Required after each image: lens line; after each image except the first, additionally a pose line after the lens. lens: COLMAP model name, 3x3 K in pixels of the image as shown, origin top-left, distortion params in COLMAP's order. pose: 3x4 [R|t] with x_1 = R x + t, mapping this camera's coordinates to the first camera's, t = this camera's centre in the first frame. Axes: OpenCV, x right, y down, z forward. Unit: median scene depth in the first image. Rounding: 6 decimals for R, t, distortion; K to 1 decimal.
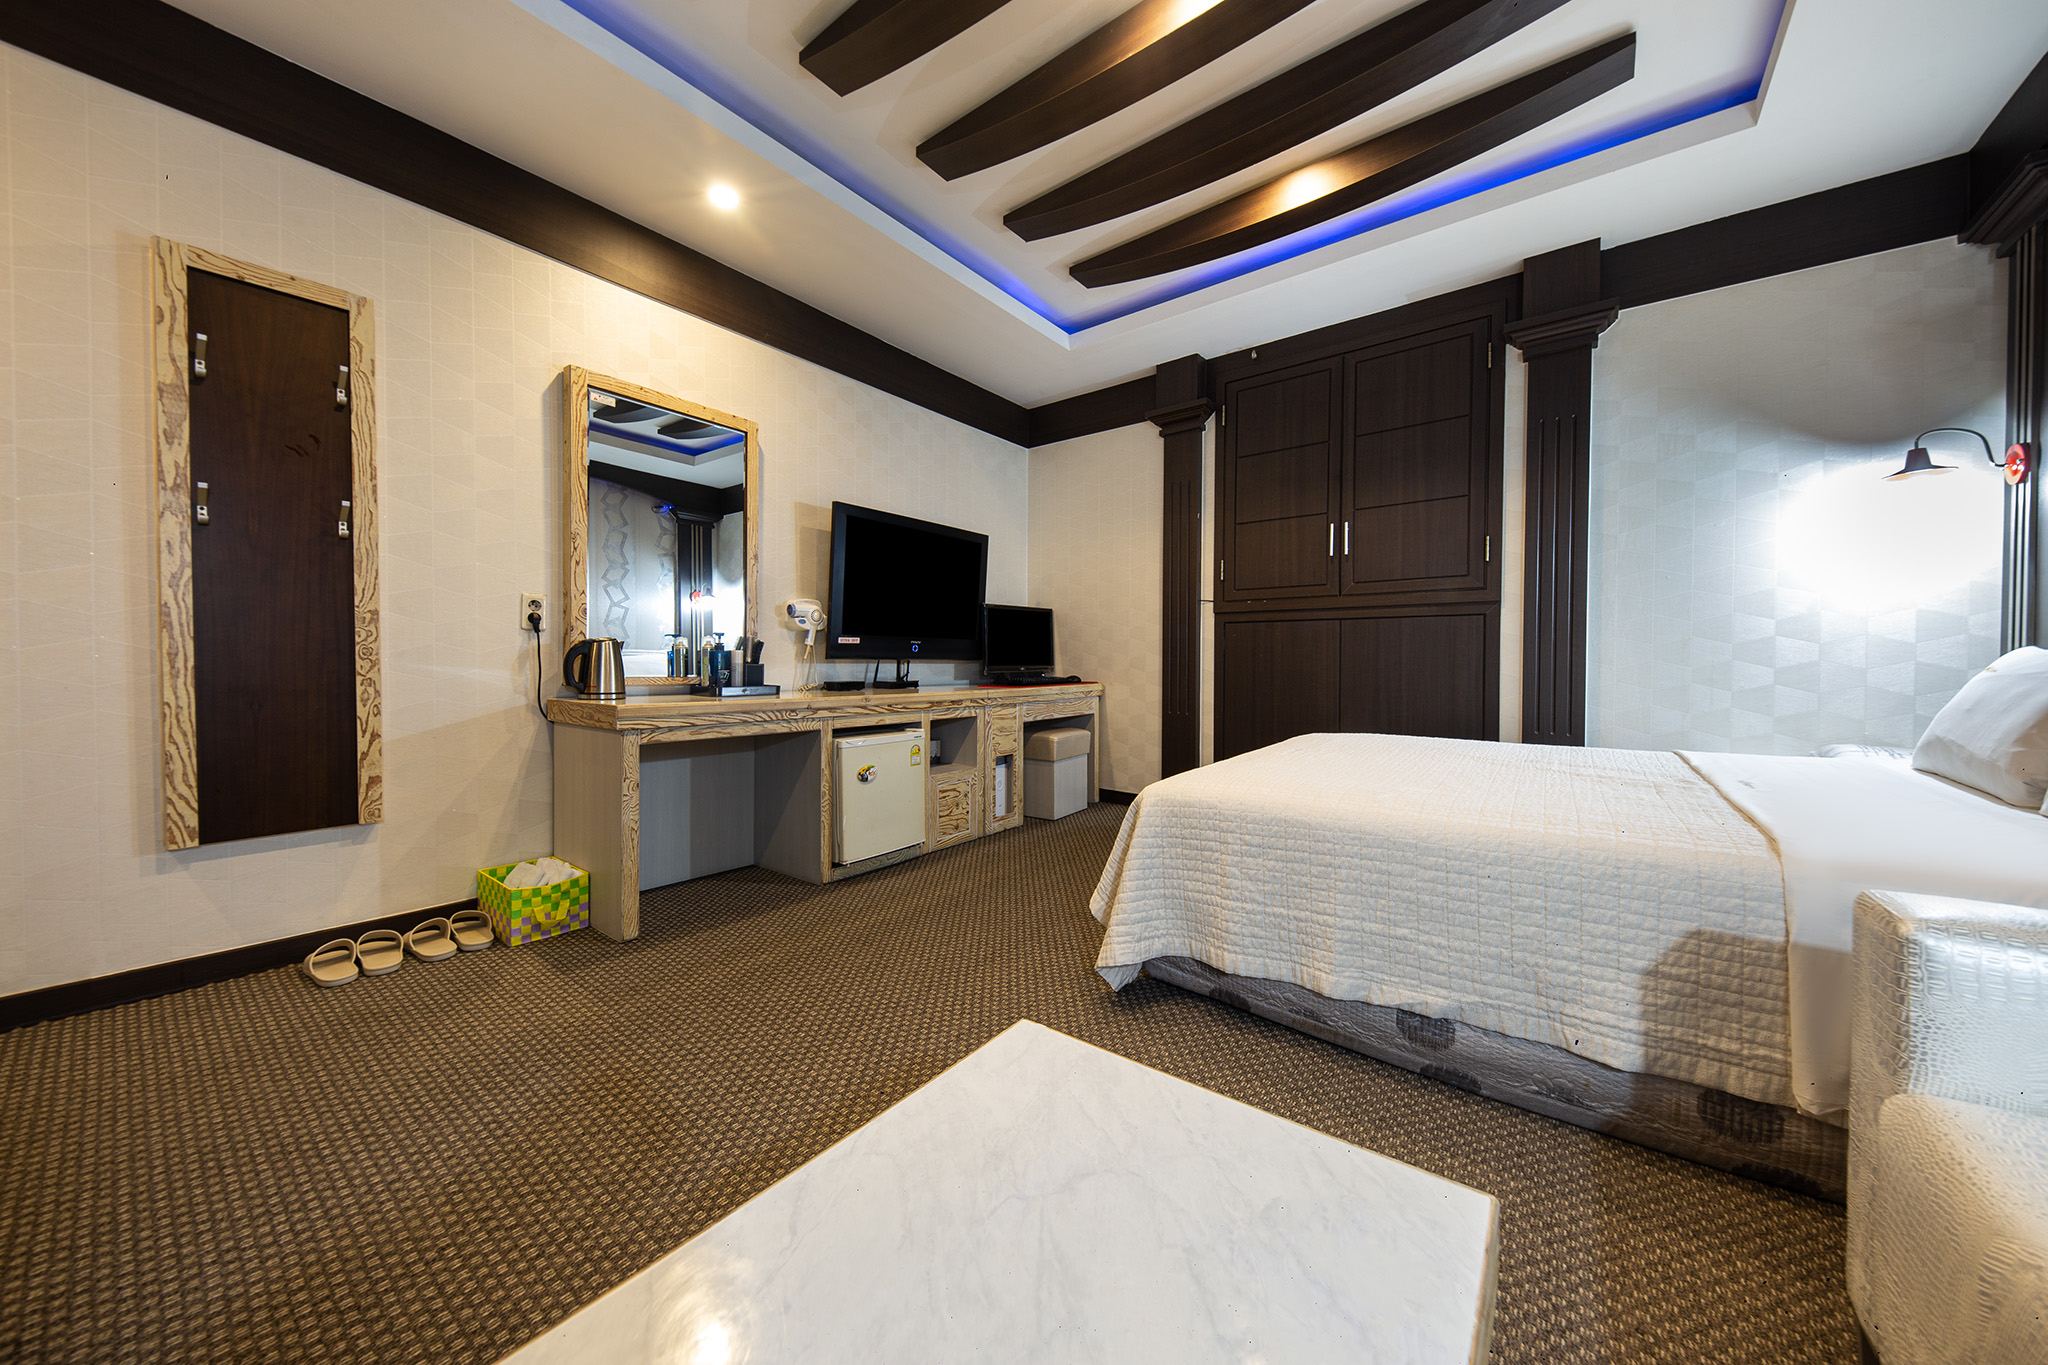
lens RADIAL K [[701.5, 0, 1027.9], [0, 701.5, 678.8], [0, 0, 1]] dist [-0.001157, -0.000143]
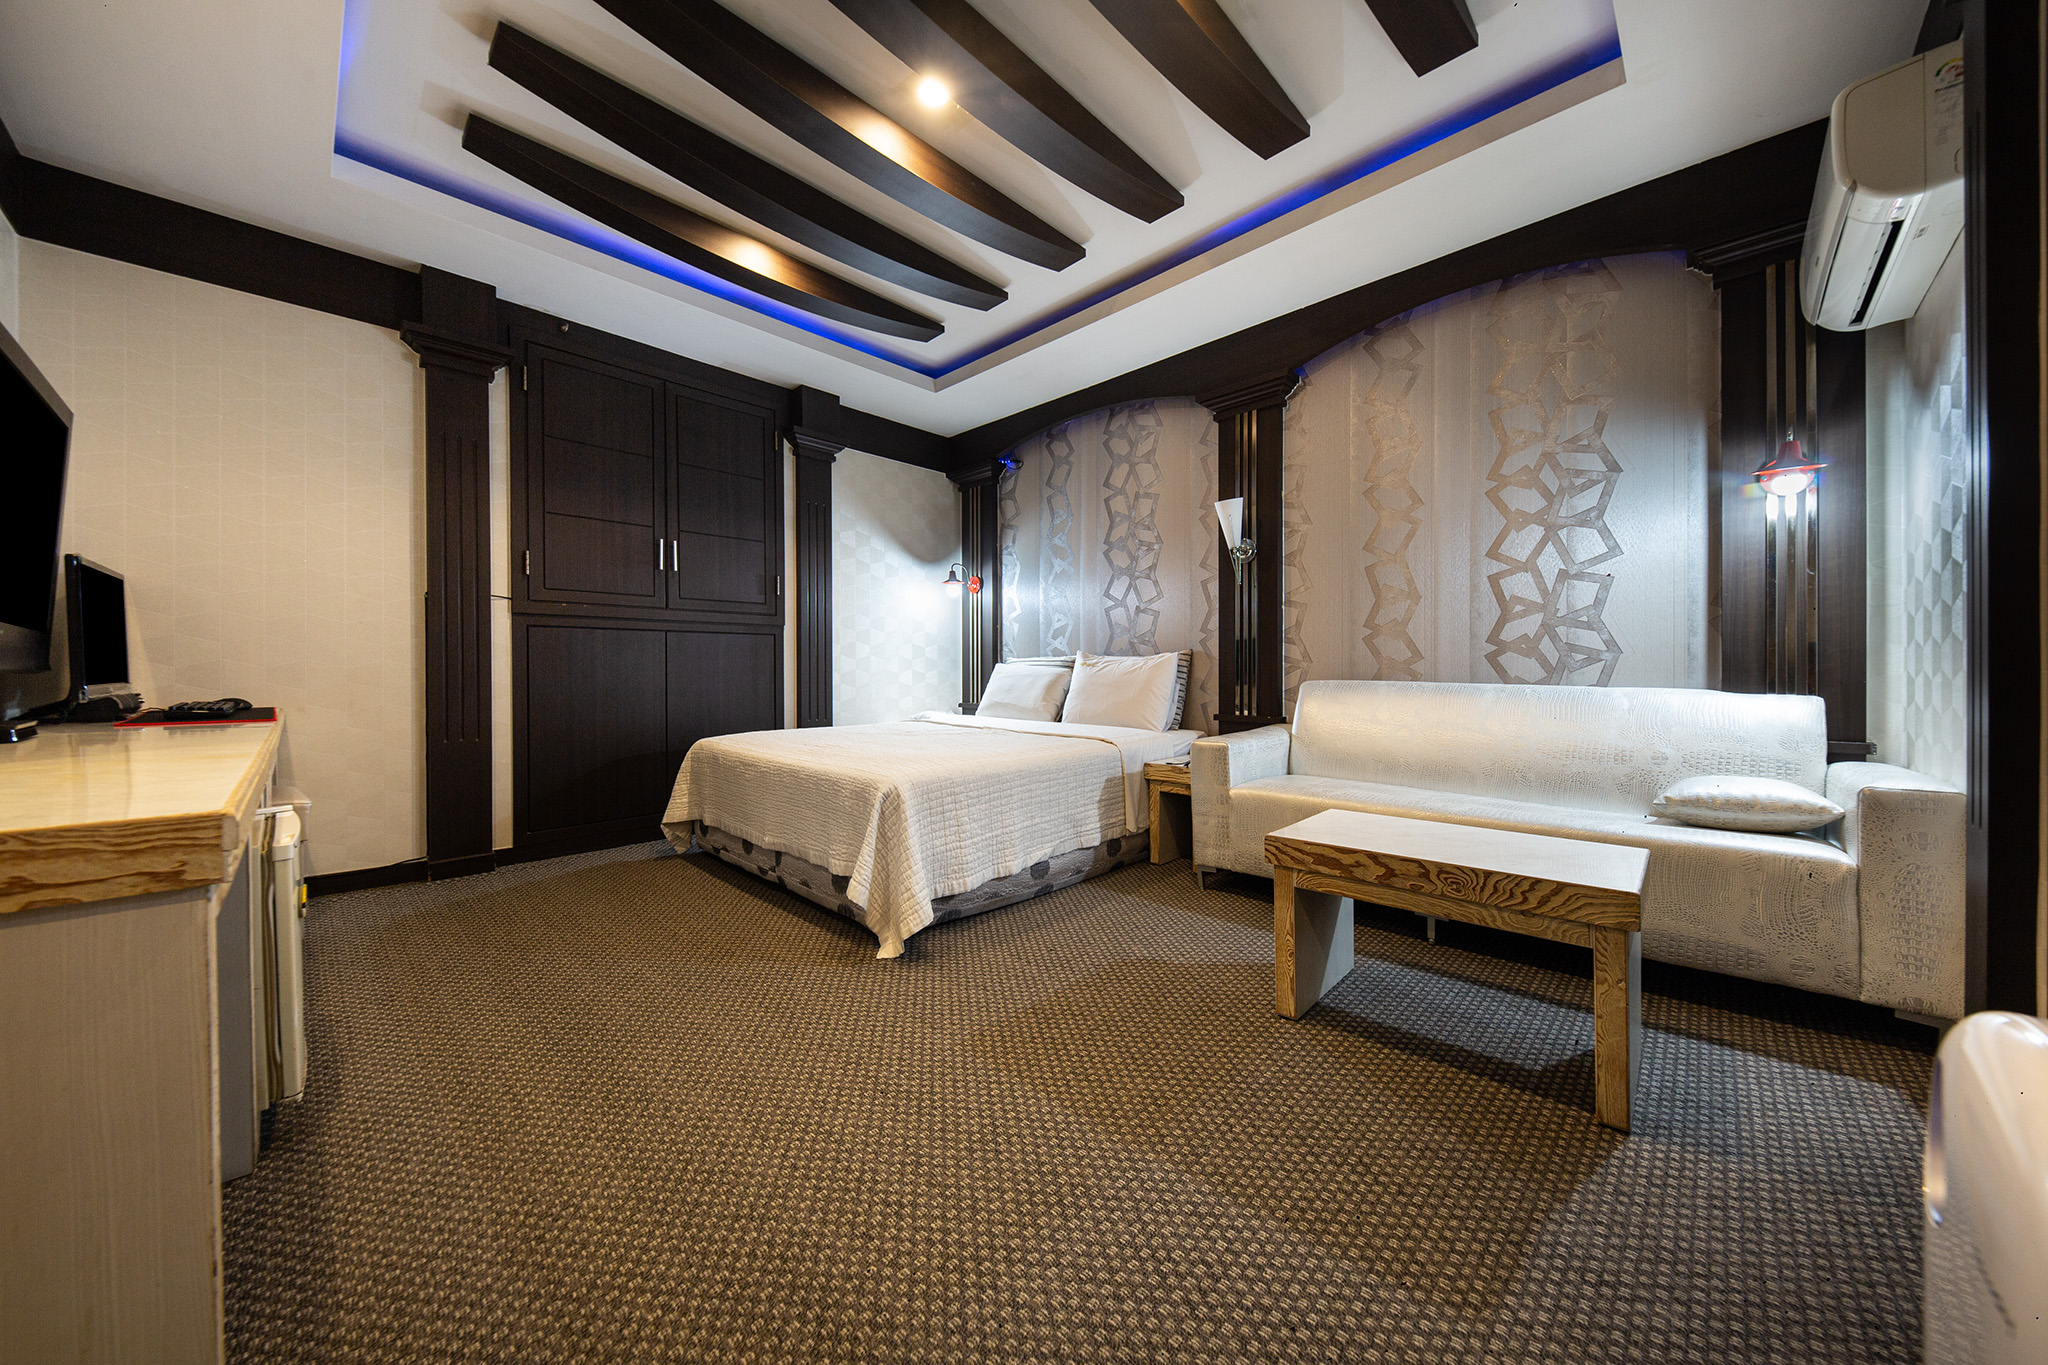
lens RADIAL K [[701.5, 0, 1028.6], [0, 701.5, 671.7], [0, 0, 1]] dist [-0.001157, -0.000143]
pose [[0.096706, -0.005952, 0.995295, -0.667467], [0.024840, 0.999685, 0.003565, -0.017090], [-0.995003, 0.024378, 0.096823, 0.436899]]
